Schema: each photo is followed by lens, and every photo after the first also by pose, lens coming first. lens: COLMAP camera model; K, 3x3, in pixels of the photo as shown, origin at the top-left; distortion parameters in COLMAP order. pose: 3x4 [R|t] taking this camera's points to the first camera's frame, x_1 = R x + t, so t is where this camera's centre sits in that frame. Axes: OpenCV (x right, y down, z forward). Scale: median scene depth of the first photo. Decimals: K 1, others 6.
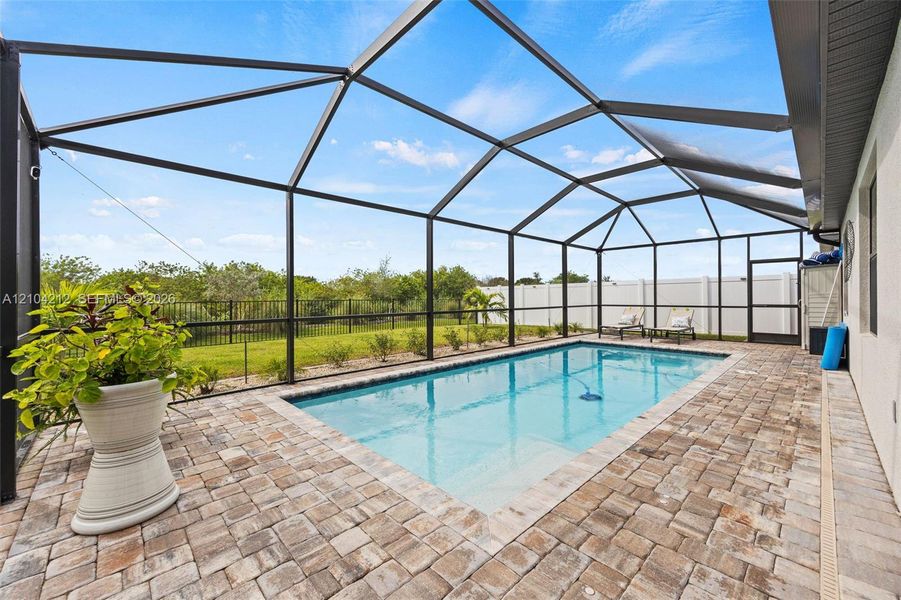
lens RADIAL K [[358.1, 0, 451.7], [0, 358.1, 298.0], [0, 0, 1]] dist [0.004635, -0.001930]
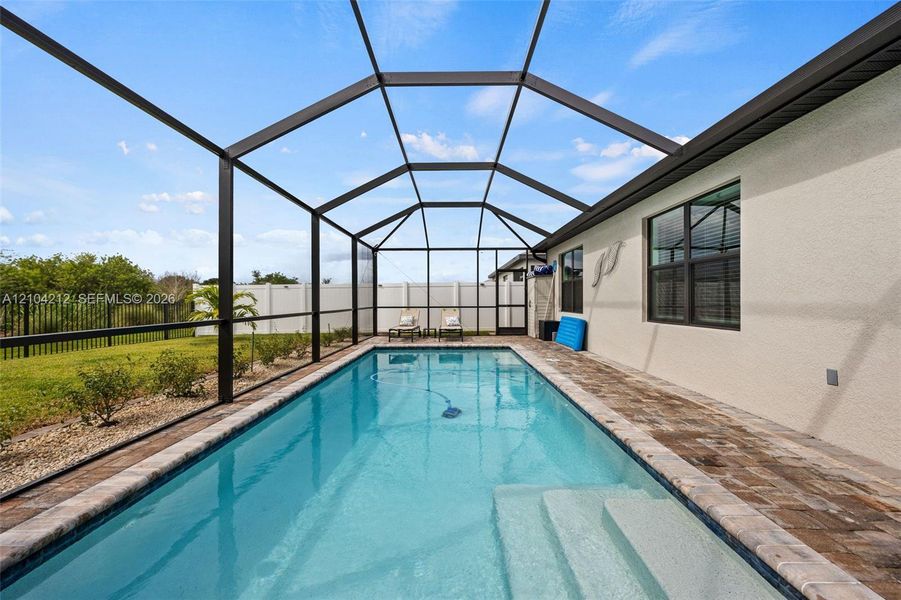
lens RADIAL K [[358.1, 0, 449.3], [0, 358.1, 300.6], [0, 0, 1]] dist [0.004635, -0.001930]
pose [[0.696979, 0.001965, 0.717089, -0.195923], [0.001497, 0.999990, -0.004195, 0.009409], [-0.717090, 0.003997, 0.696969, 0.295357]]
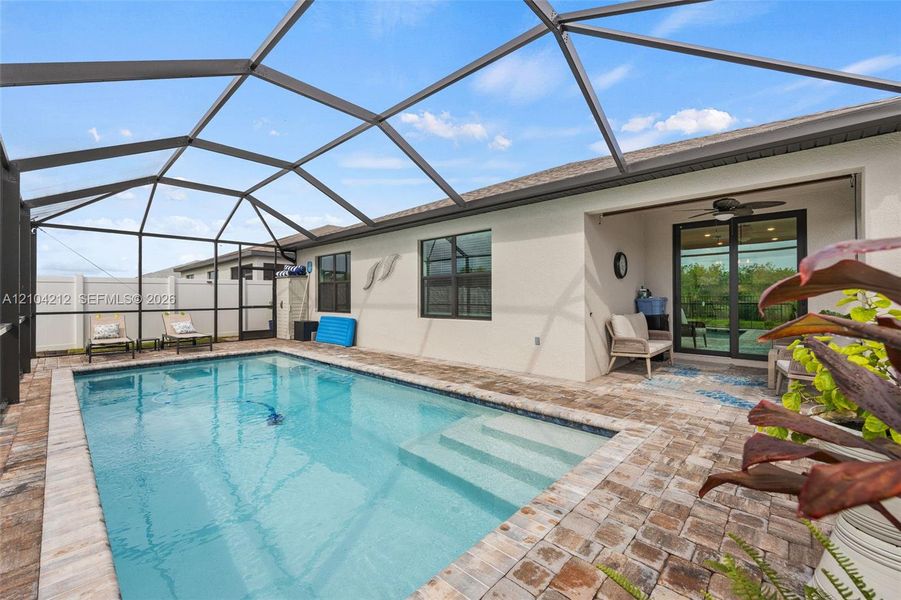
lens RADIAL K [[372.9, 0, 452.9], [0, 372.9, 299.9], [0, 0, 1]] dist [0.008893, 0.000088]
pose [[-0.064531, -0.002366, 0.997913, -0.407734], [0.006374, 0.999976, 0.002783, -0.000770], [-0.997895, 0.006541, -0.064514, 0.489003]]
